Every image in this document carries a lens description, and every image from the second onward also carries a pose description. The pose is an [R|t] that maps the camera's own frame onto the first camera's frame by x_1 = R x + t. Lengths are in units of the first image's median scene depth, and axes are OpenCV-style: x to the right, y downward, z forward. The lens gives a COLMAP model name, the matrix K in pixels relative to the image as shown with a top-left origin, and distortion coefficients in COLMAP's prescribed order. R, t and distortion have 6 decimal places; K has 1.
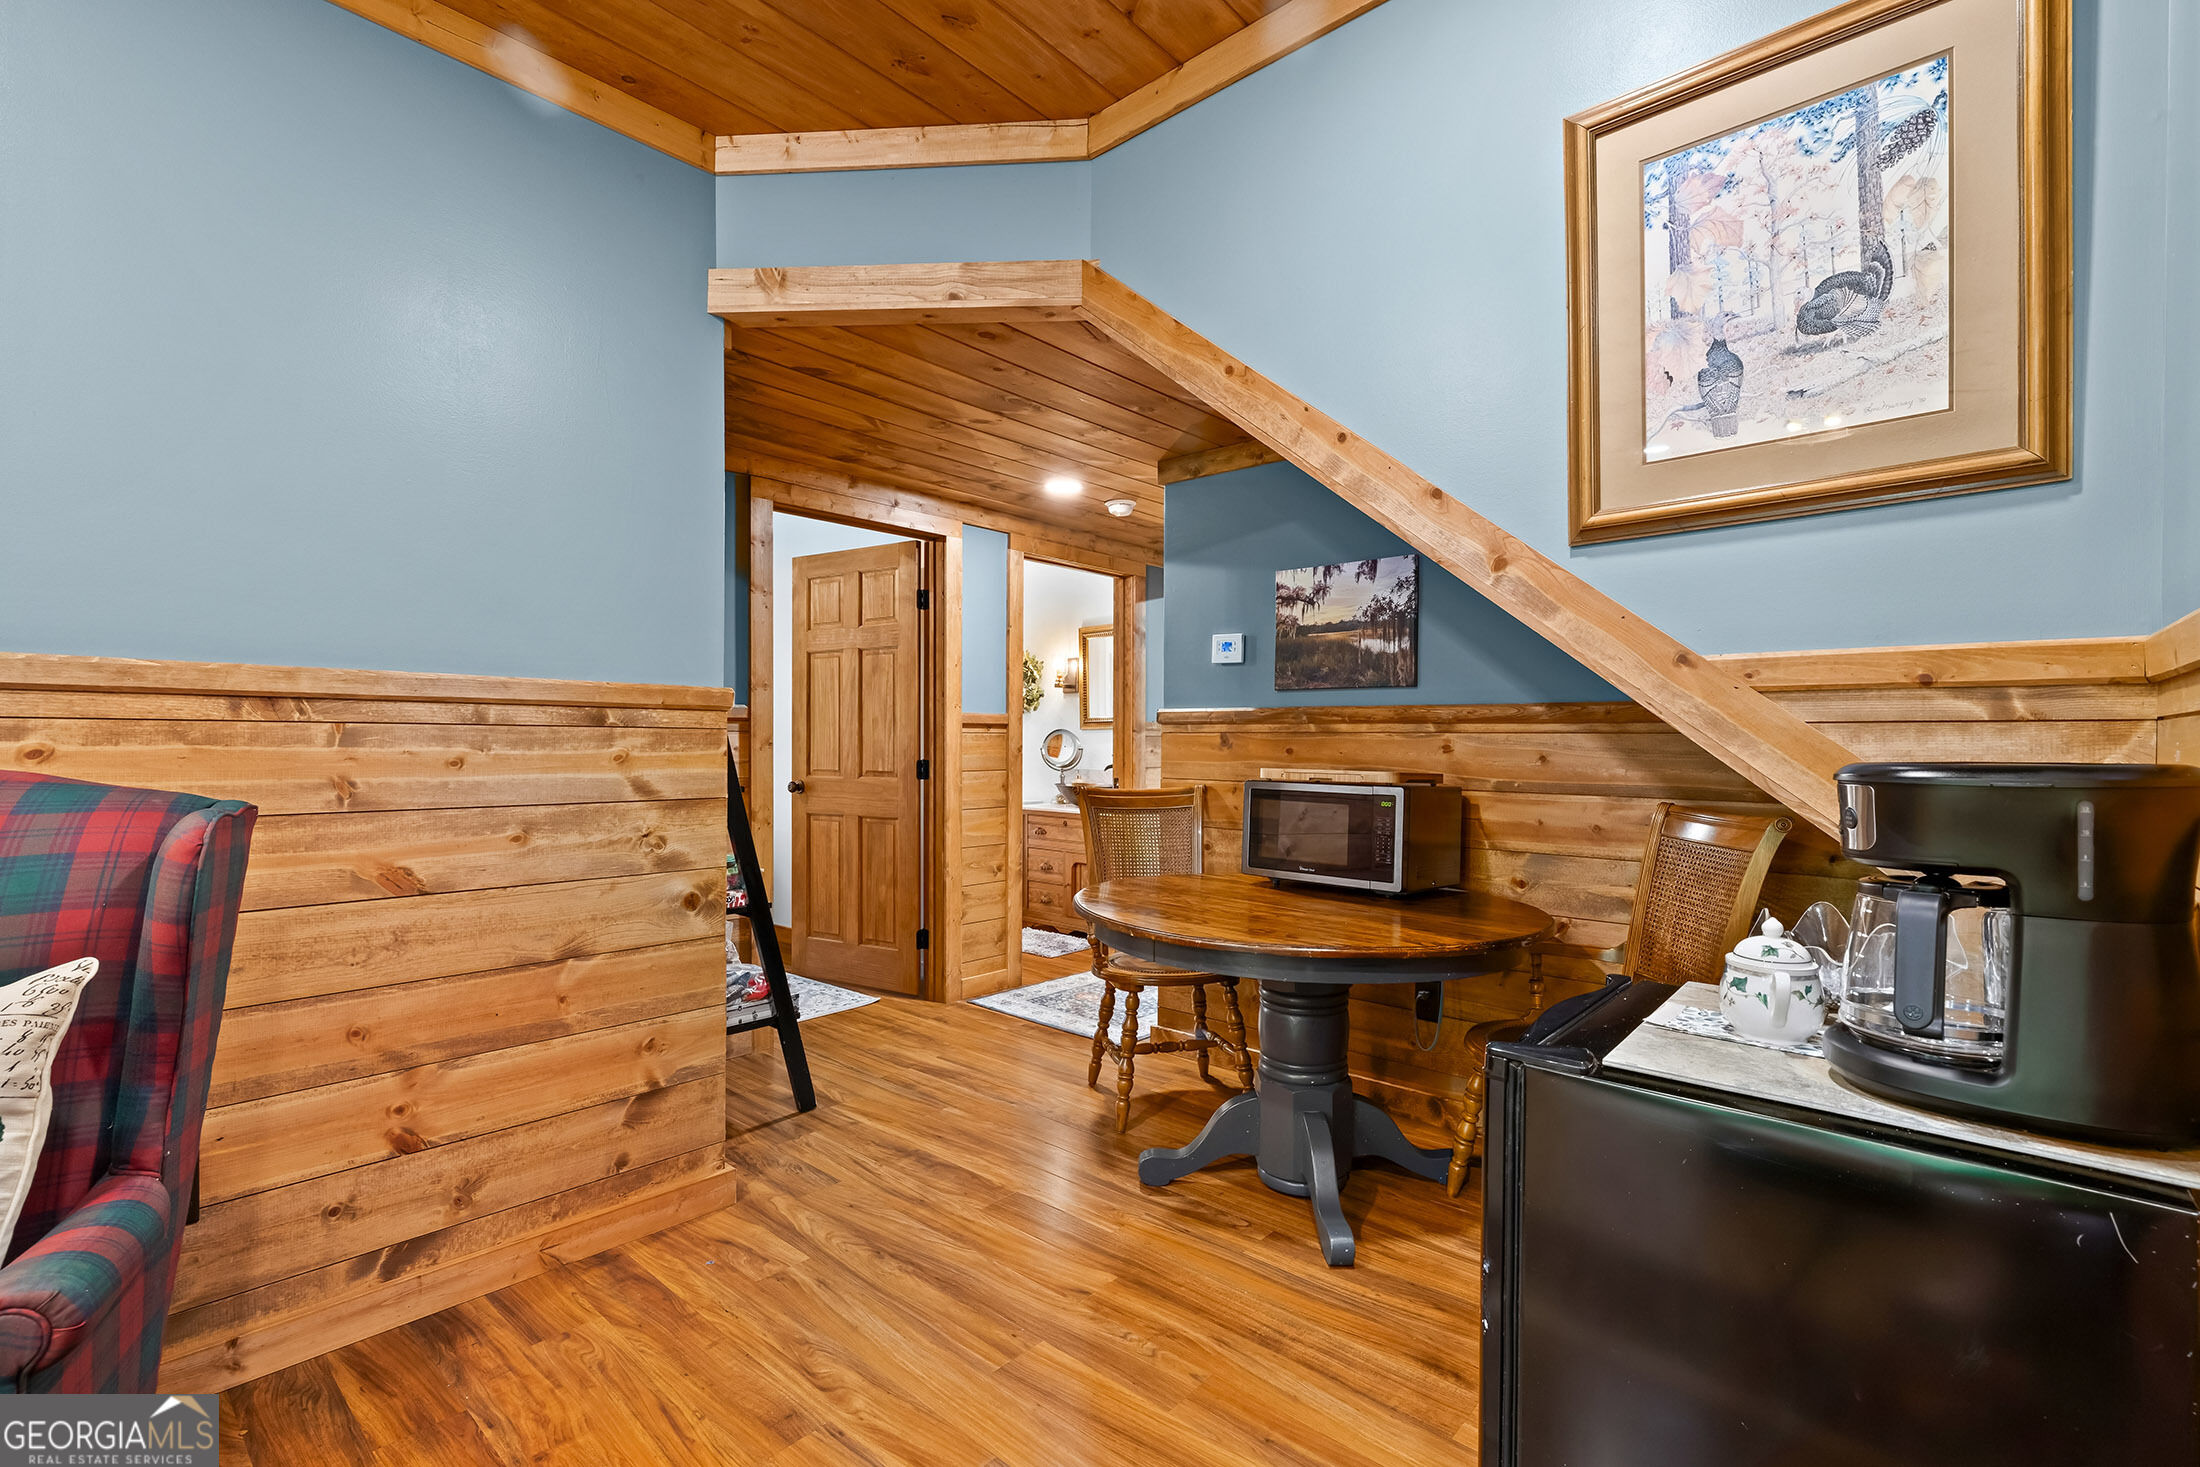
lens RADIAL K [[975.7, 0, 1102.3], [0, 975.7, 741.7], [0, 0, 1]] dist [-0.000453, -0.000095]
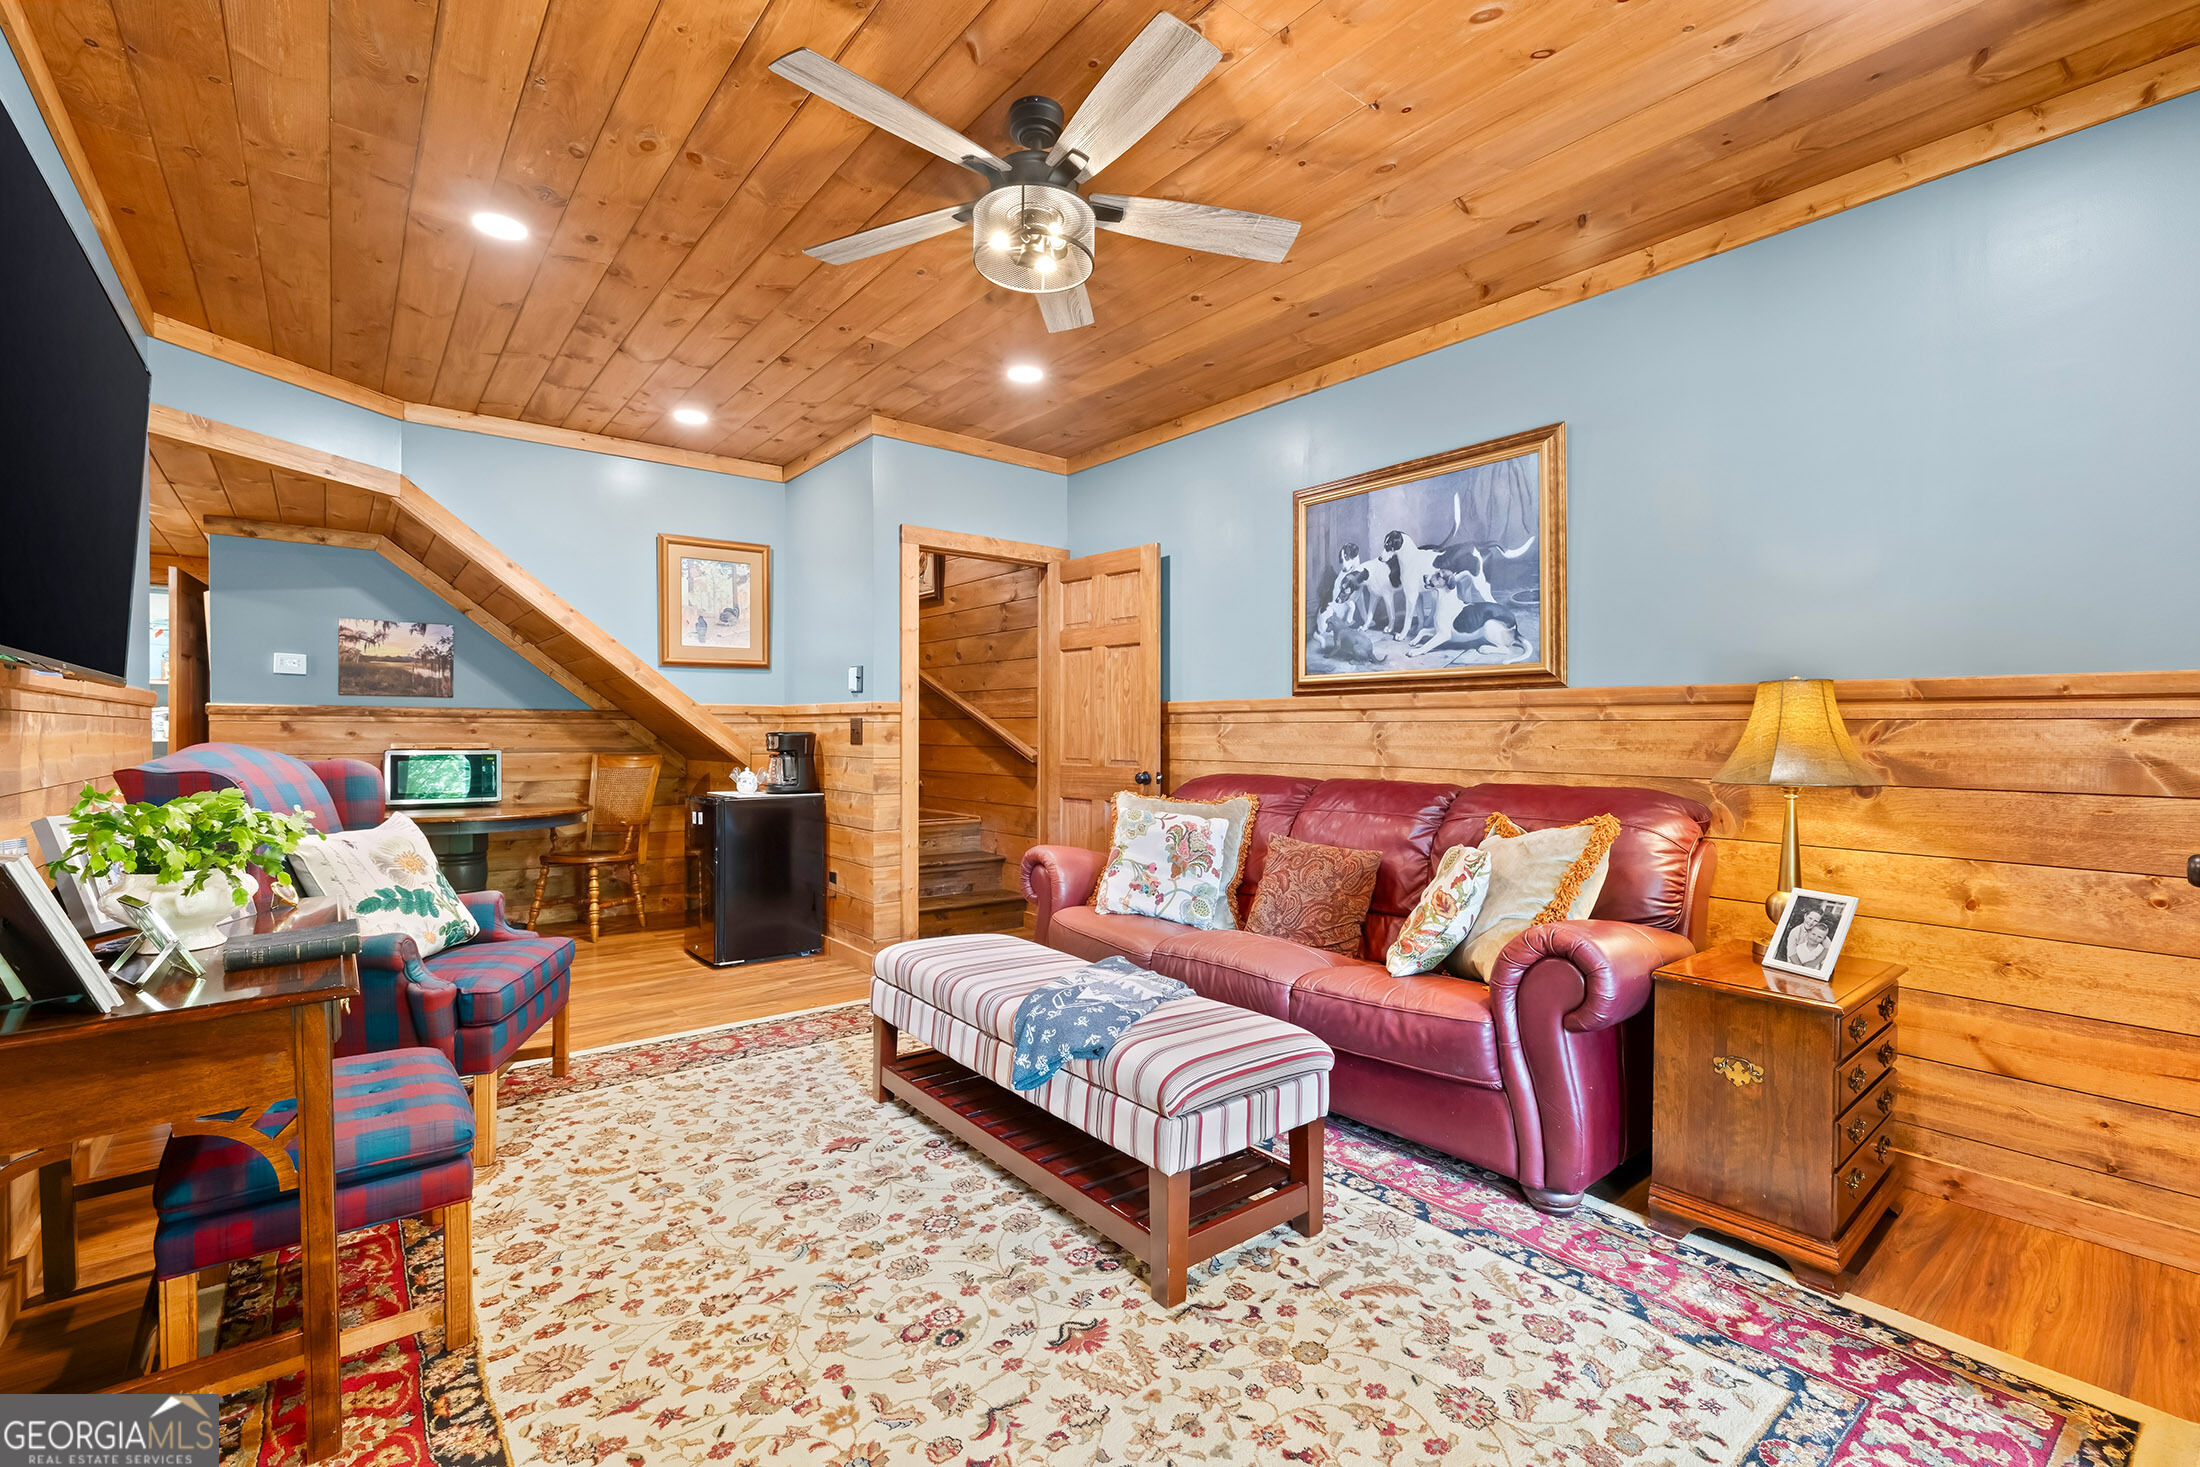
lens RADIAL K [[975.7, 0, 1101.9], [0, 975.7, 734.5], [0, 0, 1]] dist [-0.000453, -0.000095]
pose [[0.179908, -0.005699, 0.983667, -1.224144], [-0.000451, 0.999983, 0.005876, 0.001138], [-0.983683, -0.001500, 0.179902, -0.509302]]
